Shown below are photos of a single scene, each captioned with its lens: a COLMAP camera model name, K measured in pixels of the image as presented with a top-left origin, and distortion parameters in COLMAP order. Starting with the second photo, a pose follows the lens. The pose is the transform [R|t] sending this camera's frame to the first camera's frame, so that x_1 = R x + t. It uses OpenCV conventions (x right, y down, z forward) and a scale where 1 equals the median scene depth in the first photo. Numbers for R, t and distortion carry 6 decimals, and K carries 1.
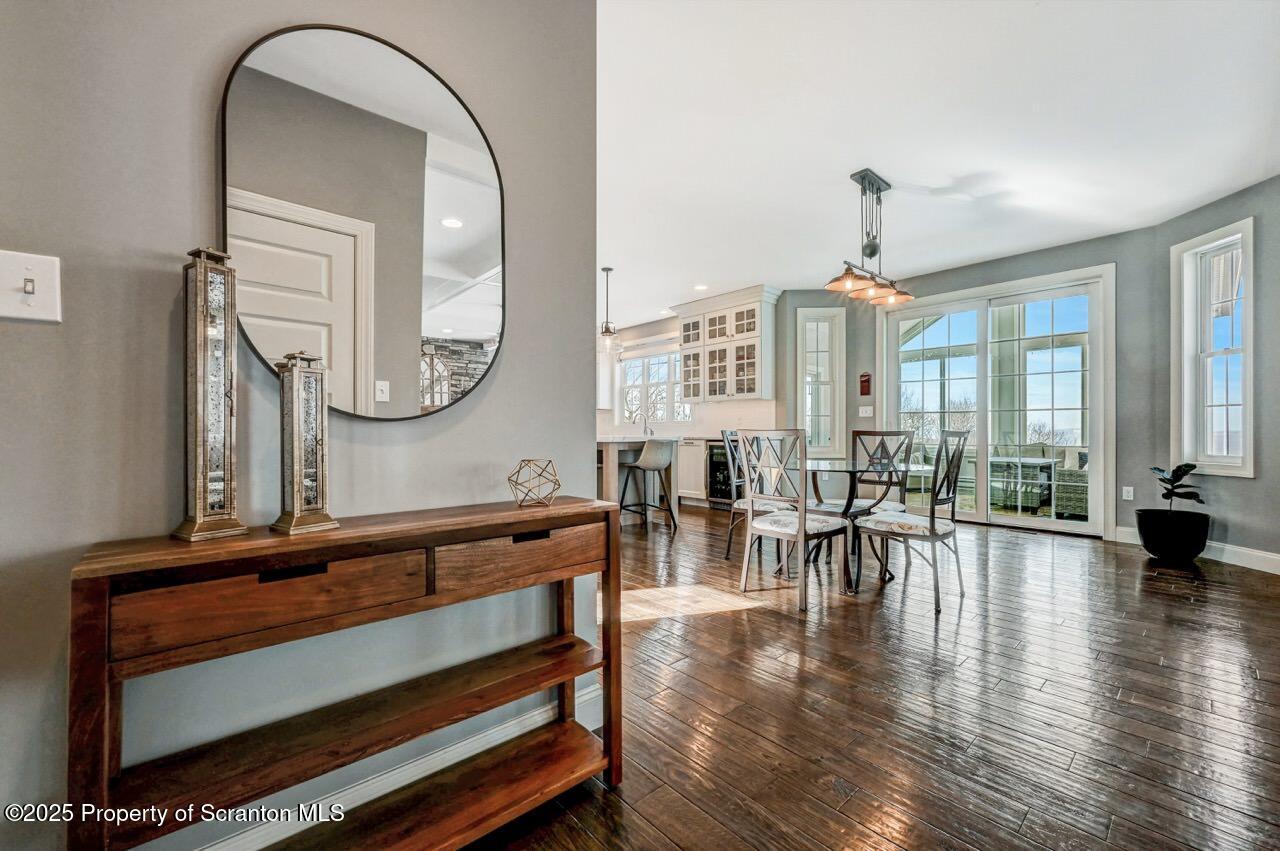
lens RADIAL K [[506.5, 0, 642.3], [0, 506.5, 429.0], [0, 0, 1]] dist [0.000301, 0.000002]
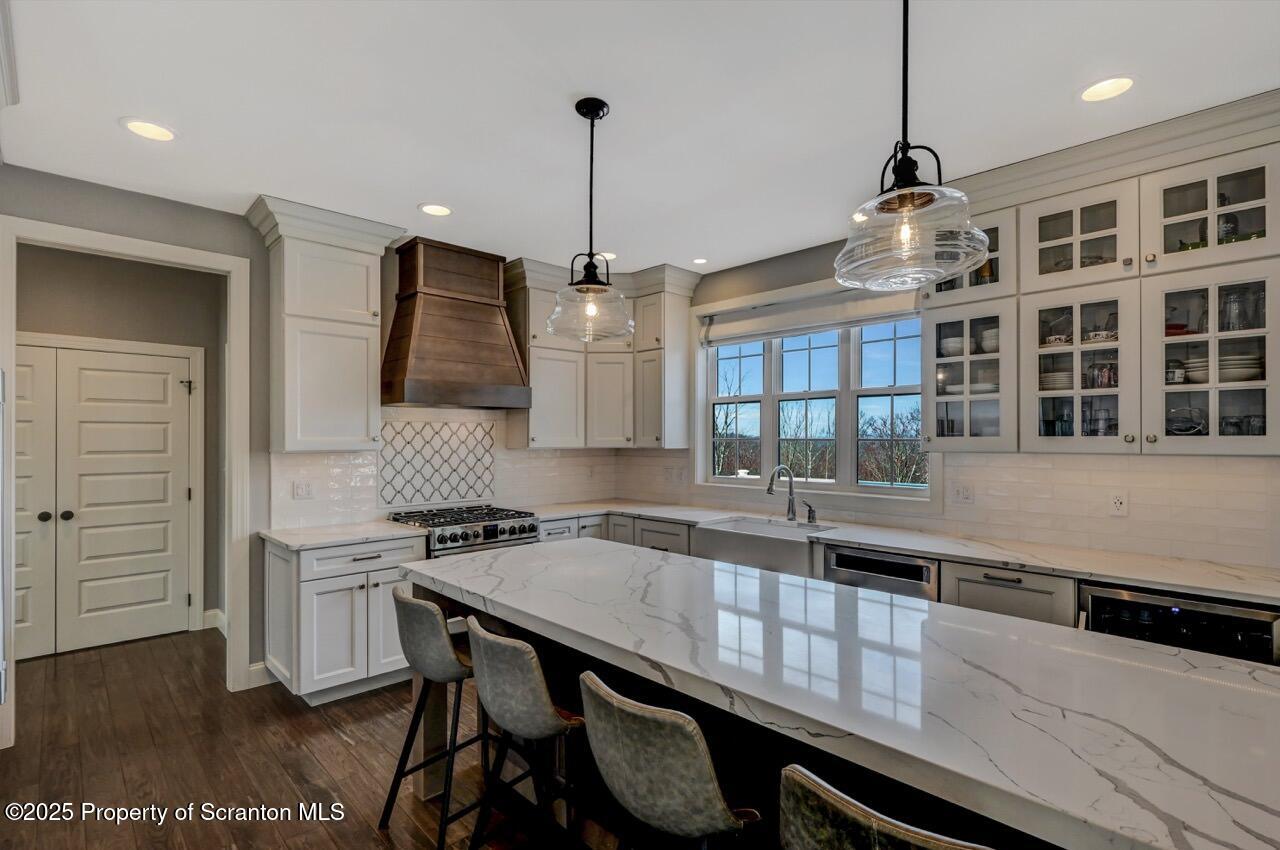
lens RADIAL K [[622.0, 0, 652.6], [0, 622.0, 452.4], [0, 0, 1]] dist [0.000903, -0.000232]
pose [[0.998878, 0.006288, 0.046943, -0.160913], [-0.007170, 0.999800, 0.018650, -0.062832], [-0.046816, -0.018966, 0.998723, 0.598495]]
